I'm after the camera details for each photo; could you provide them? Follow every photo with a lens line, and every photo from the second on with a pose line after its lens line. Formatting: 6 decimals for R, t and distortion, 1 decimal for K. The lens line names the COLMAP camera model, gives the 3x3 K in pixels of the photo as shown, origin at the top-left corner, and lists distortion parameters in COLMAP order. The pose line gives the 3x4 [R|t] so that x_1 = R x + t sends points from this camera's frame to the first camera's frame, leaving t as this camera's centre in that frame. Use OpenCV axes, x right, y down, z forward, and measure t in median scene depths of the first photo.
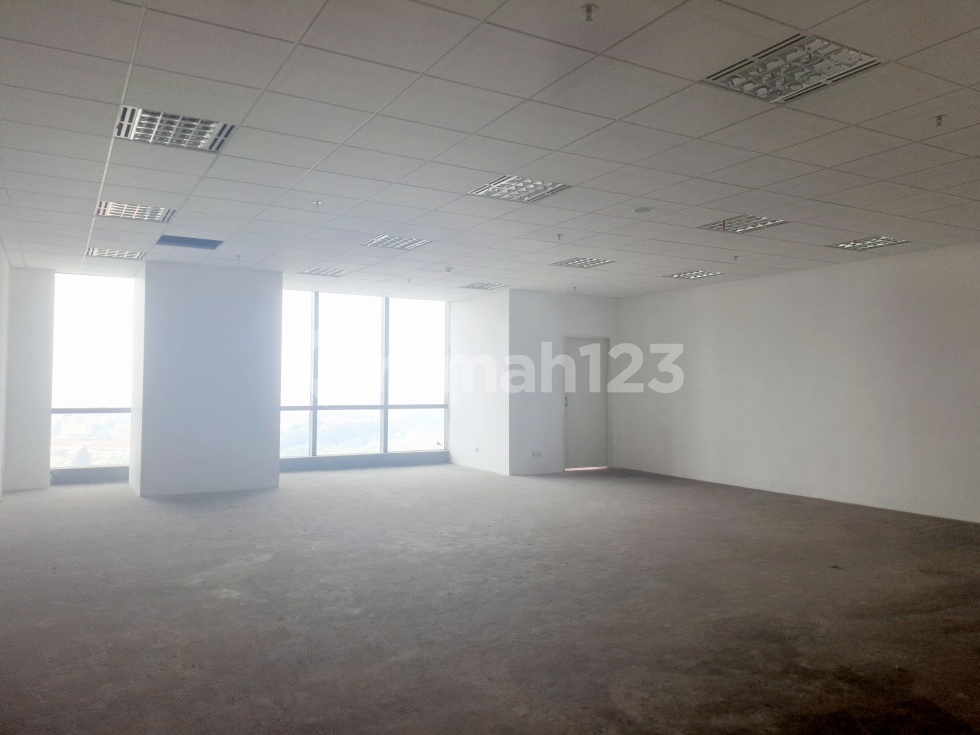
lens RADIAL K [[750.3, 0, 491.7], [0, 750.3, 369.3], [0, 0, 1]] dist [0.048871, -0.024832]
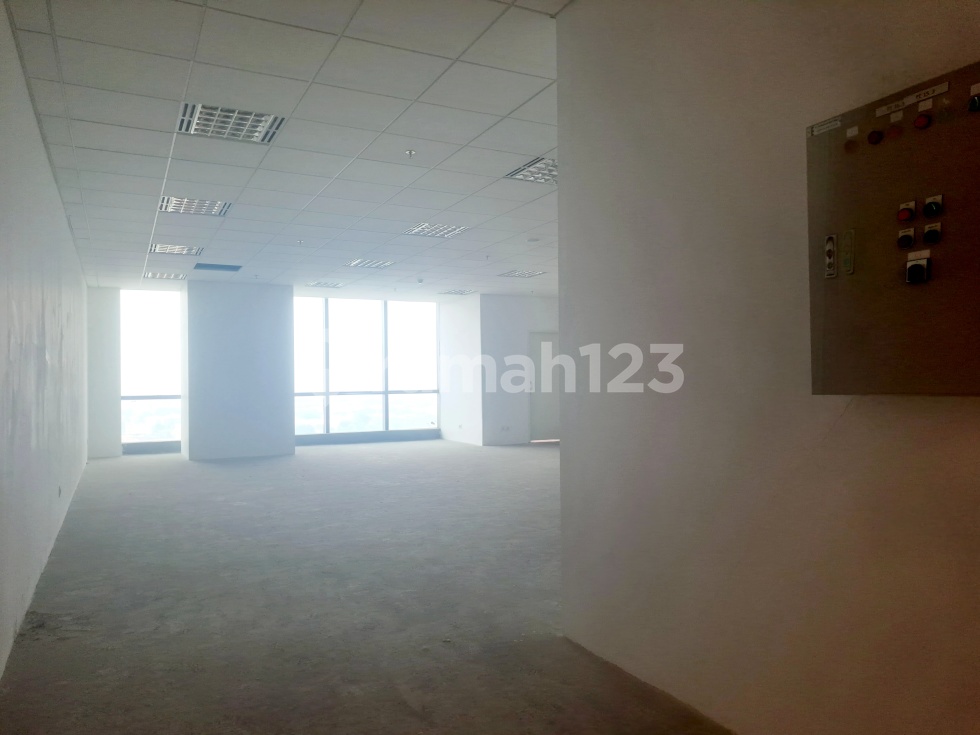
lens RADIAL K [[750.3, 0, 492.9], [0, 750.3, 386.7], [0, 0, 1]] dist [0.048871, -0.024832]
pose [[0.997966, -0.015876, -0.061741, 0.153984], [0.017739, 0.999400, 0.029742, 0.011538], [0.061231, -0.030777, 0.997649, -0.287857]]
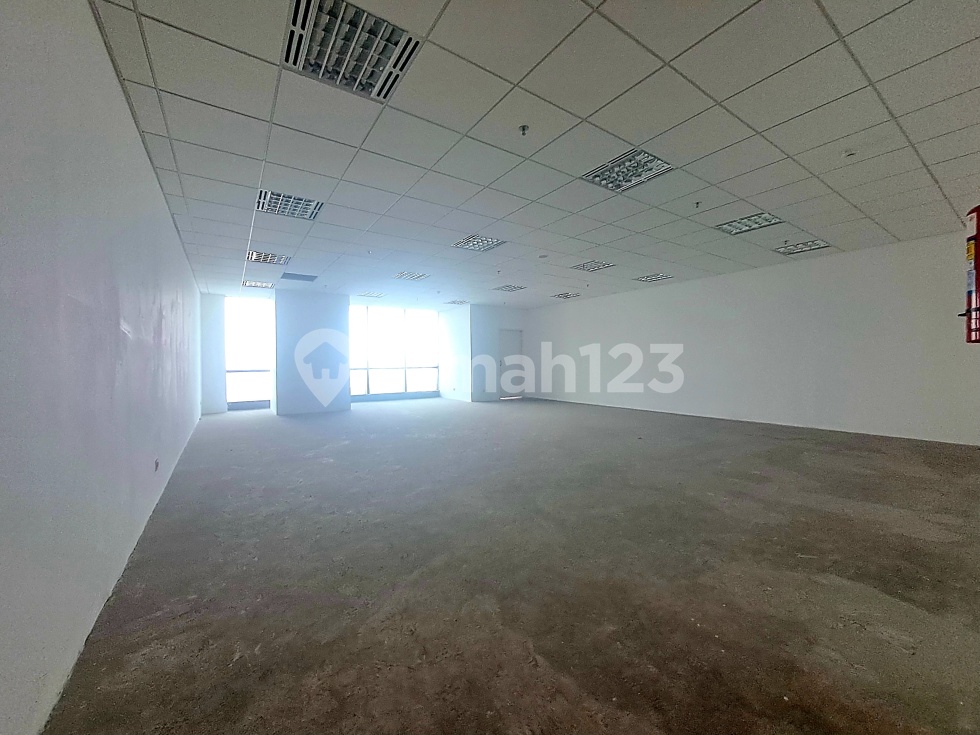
lens RADIAL K [[383.2, 0, 483.2], [0, 383.2, 368.9], [0, 0, 1]] dist [0.000512, -0.000191]
pose [[0.997748, -0.015466, 0.065260, -0.012704], [0.012685, 0.999003, 0.042813, 0.019949], [-0.065858, -0.041889, 0.996949, 0.023787]]
